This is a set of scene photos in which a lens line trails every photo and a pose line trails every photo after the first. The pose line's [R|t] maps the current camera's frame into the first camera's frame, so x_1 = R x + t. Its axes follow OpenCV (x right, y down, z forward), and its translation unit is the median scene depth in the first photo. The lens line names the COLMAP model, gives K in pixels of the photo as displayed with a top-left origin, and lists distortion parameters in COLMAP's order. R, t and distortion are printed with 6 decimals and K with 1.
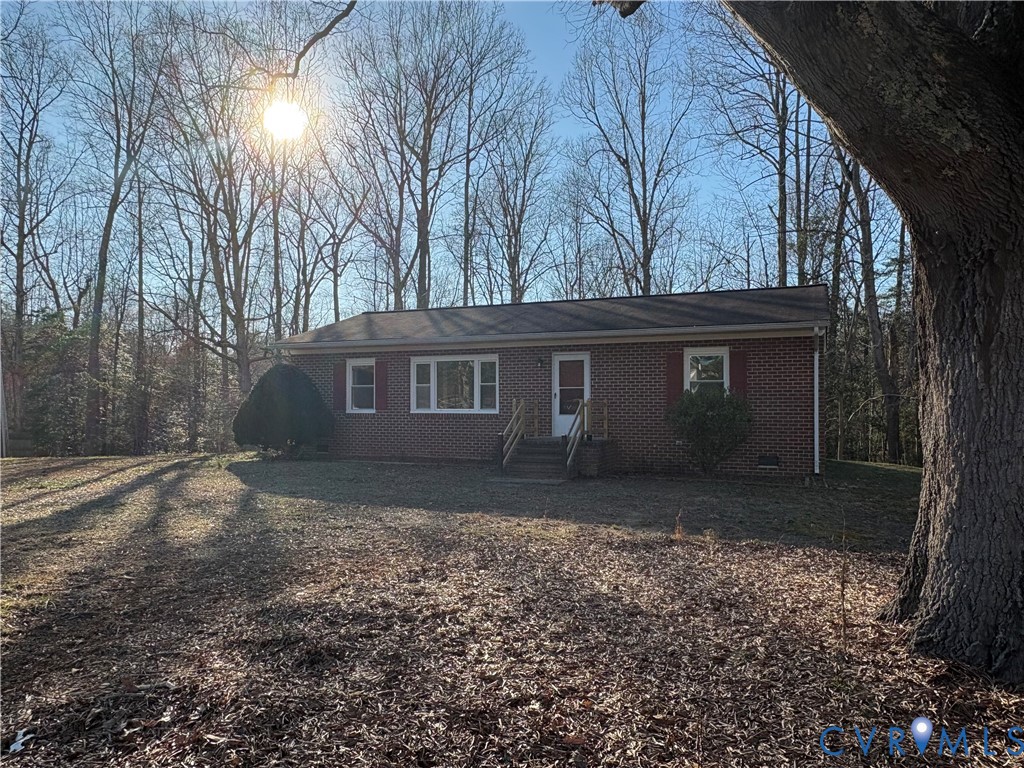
lens RADIAL K [[730.2, 0, 513.6], [0, 730.2, 383.8], [0, 0, 1]] dist [0.004214, 0.000300]
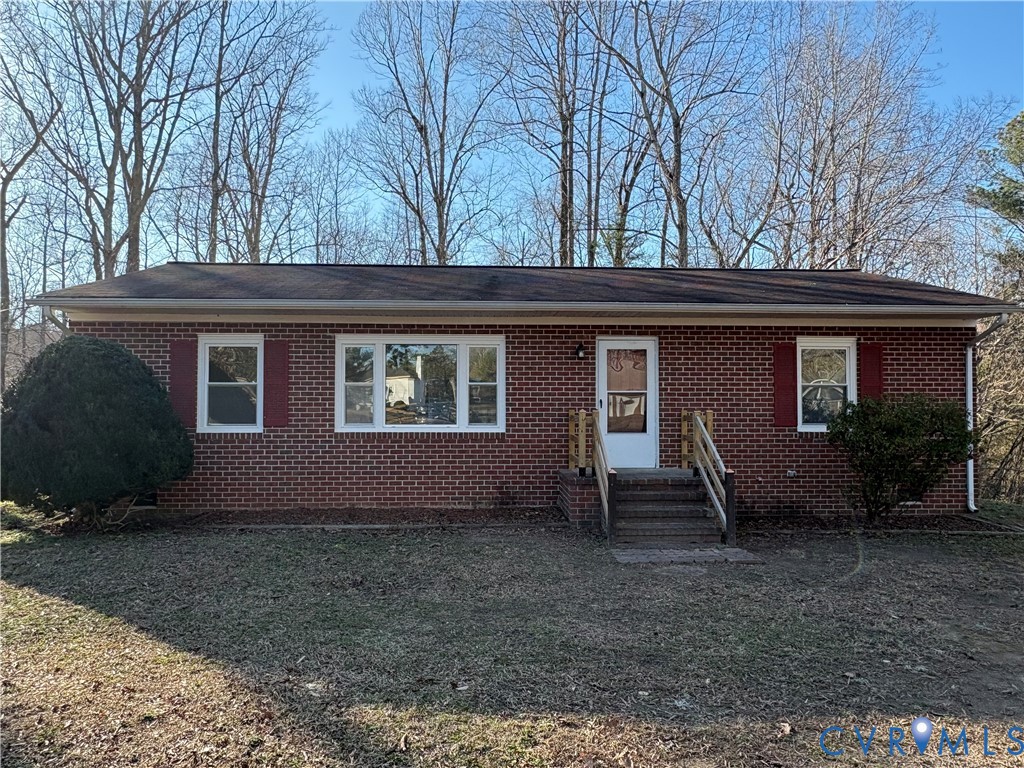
lens RADIAL K [[730.2, 0, 510.4], [0, 730.2, 388.8], [0, 0, 1]] dist [0.004214, 0.000300]
pose [[0.900985, 0.013903, 0.433626, -0.278946], [-0.012942, 0.999903, -0.005169, 0.007188], [-0.433656, -0.000954, 0.901078, 0.434020]]
